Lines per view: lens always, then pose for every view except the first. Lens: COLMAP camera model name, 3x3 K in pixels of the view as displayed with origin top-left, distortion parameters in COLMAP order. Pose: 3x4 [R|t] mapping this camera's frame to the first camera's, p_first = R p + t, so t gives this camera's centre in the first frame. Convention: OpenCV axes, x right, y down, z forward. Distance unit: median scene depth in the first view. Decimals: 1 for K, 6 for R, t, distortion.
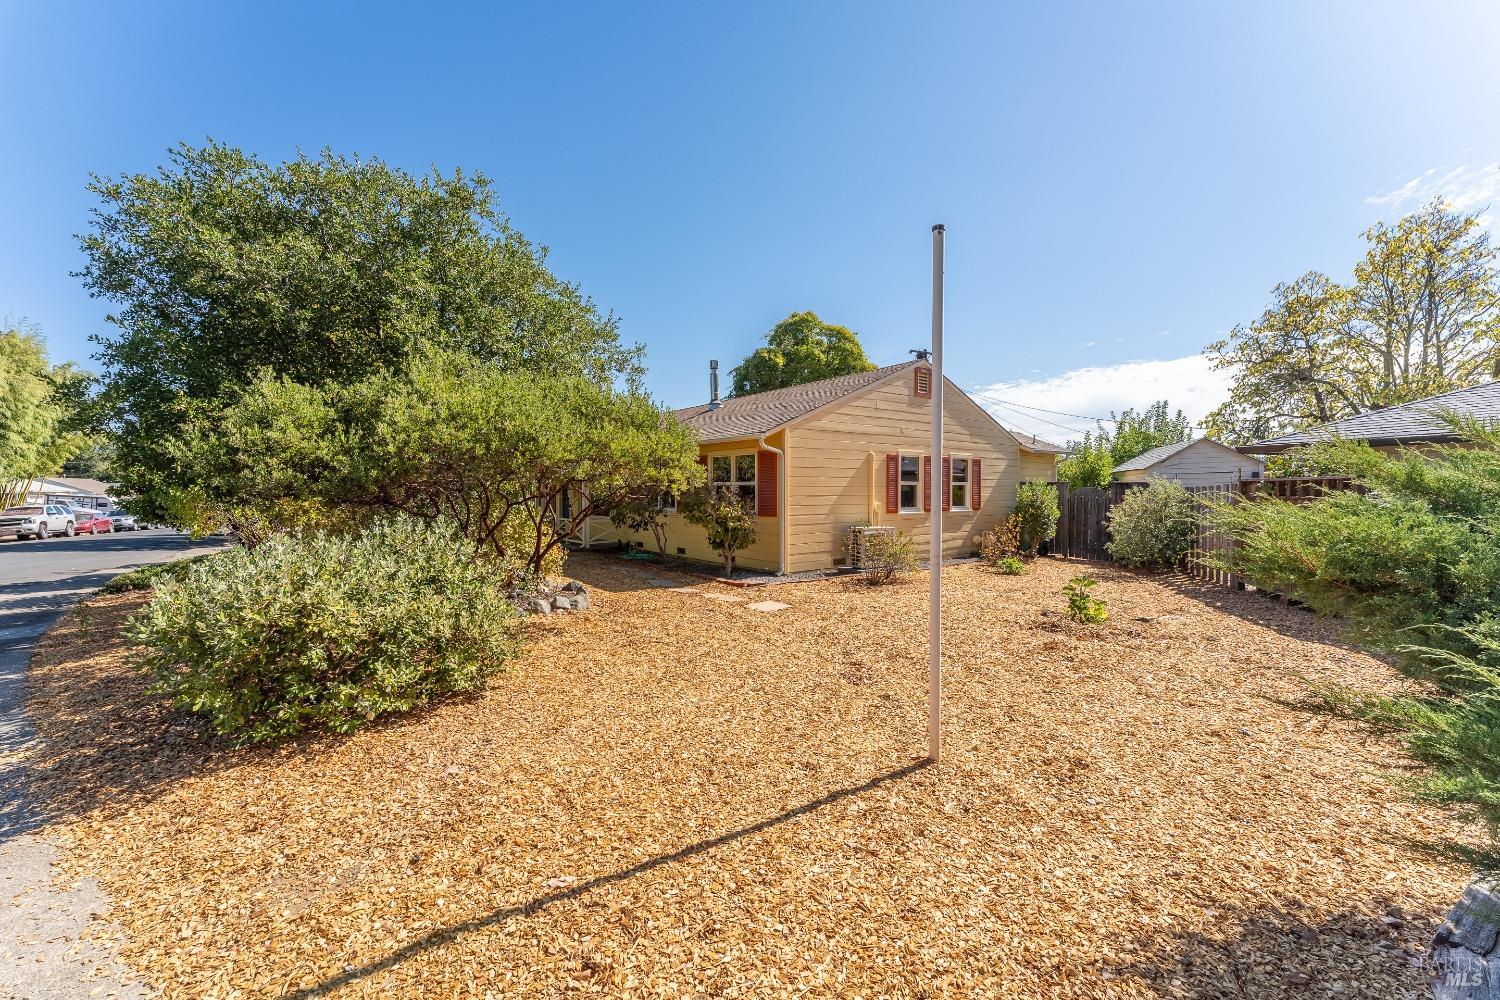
lens RADIAL K [[603.0, 0, 760.2], [0, 603.0, 498.3], [0, 0, 1]] dist [-0.001673, 0.000245]
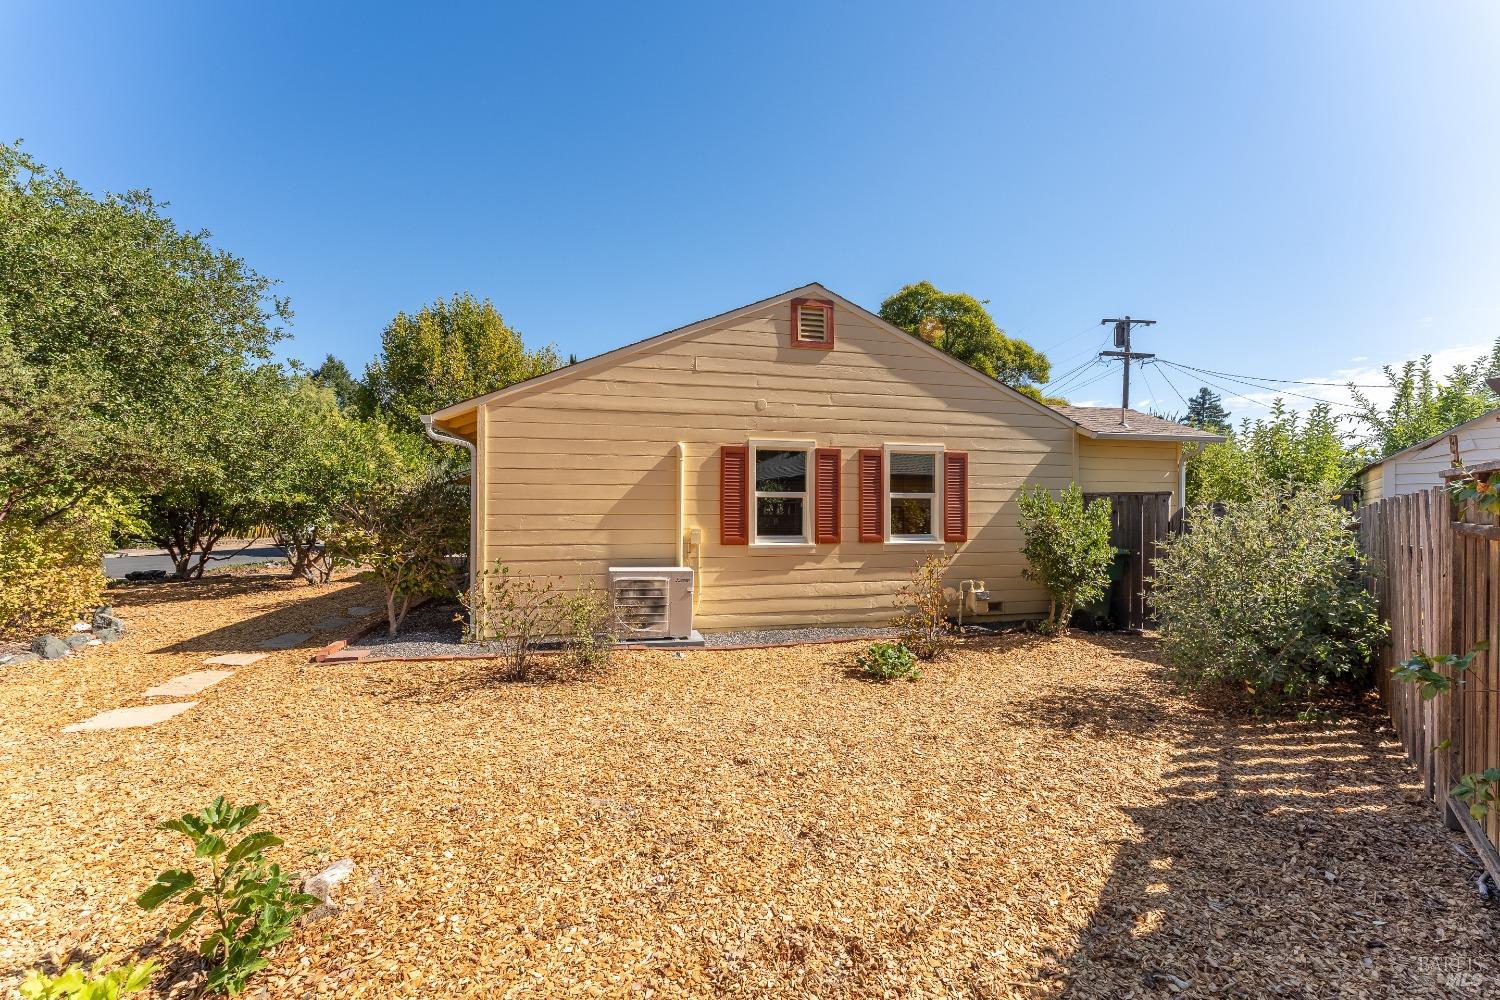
lens RADIAL K [[603.0, 0, 741.4], [0, 603.0, 497.7], [0, 0, 1]] dist [-0.001673, 0.000245]
pose [[0.920685, 0.002823, -0.390297, 0.435141], [-0.010907, 0.999769, -0.018497, -0.010414], [0.390155, 0.021286, 0.920503, 0.431576]]
